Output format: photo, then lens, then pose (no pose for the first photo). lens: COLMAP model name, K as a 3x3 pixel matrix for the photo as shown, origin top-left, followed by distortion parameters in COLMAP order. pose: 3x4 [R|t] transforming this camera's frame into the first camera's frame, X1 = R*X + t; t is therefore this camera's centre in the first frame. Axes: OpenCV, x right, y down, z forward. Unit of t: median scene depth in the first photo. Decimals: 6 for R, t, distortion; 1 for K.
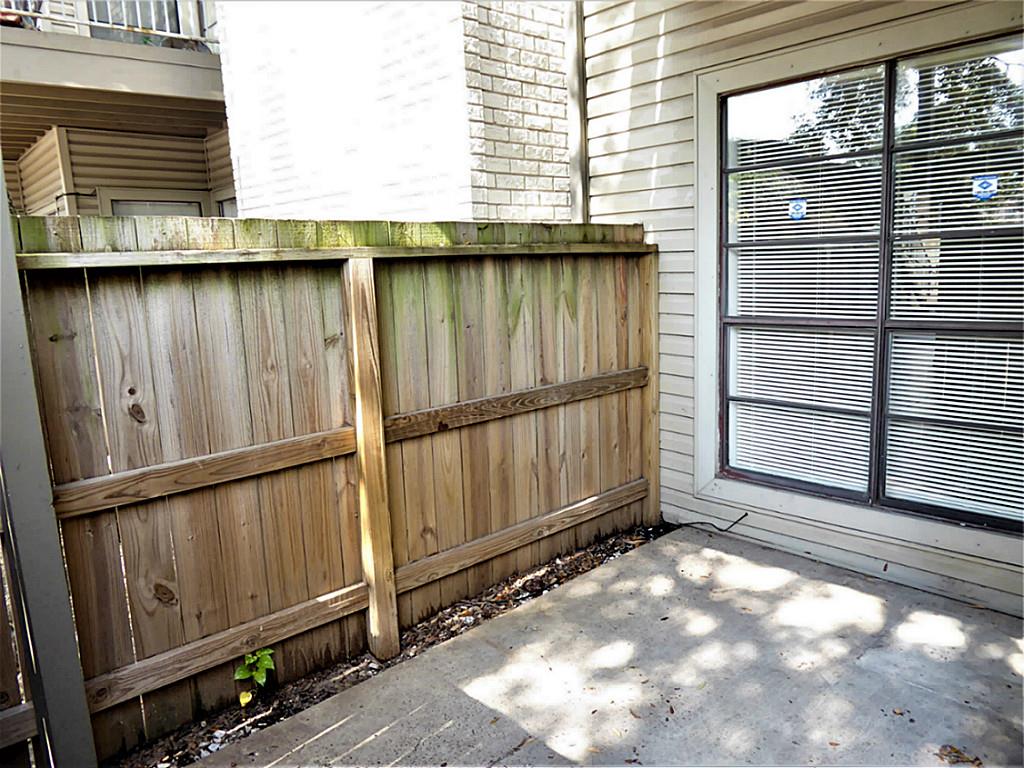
lens RADIAL K [[734.1, 0, 517.0], [0, 734.1, 385.0], [0, 0, 1]] dist [-0.045275, 0.030771]
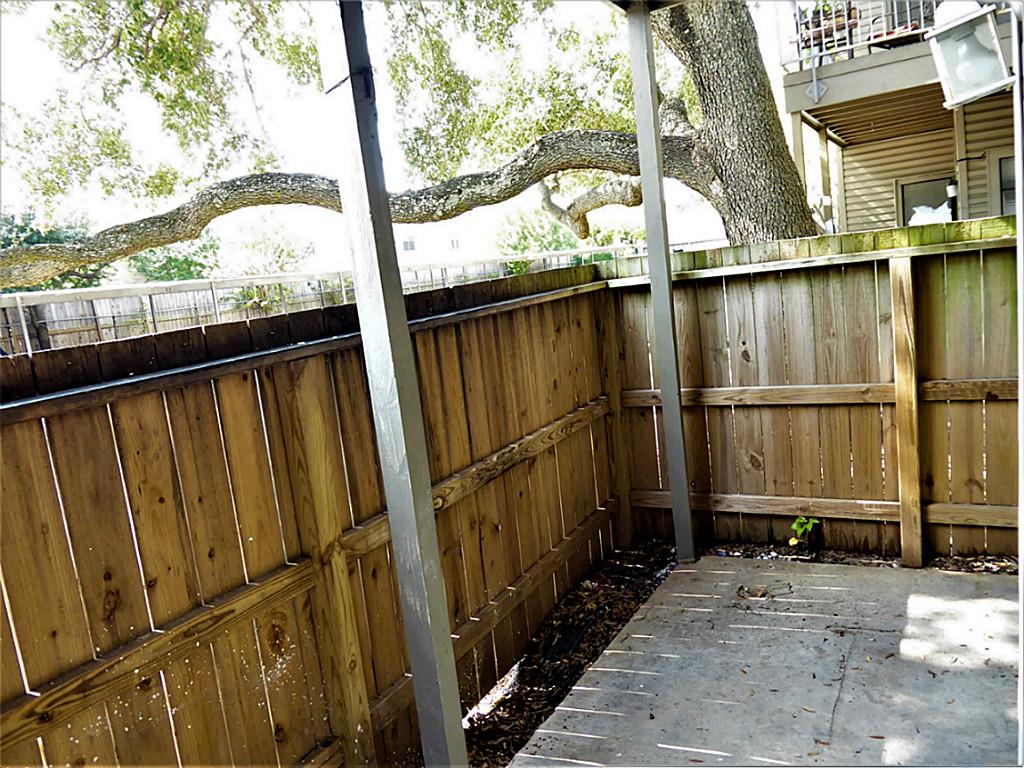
lens RADIAL K [[734.1, 0, 517.0], [0, 734.1, 385.0], [0, 0, 1]] dist [-0.045275, 0.030771]
pose [[0.287854, 0.147513, -0.946245, 0.849659], [-0.046926, 0.989051, 0.139911, -0.095411], [0.956524, 0.004130, 0.291625, -0.042384]]
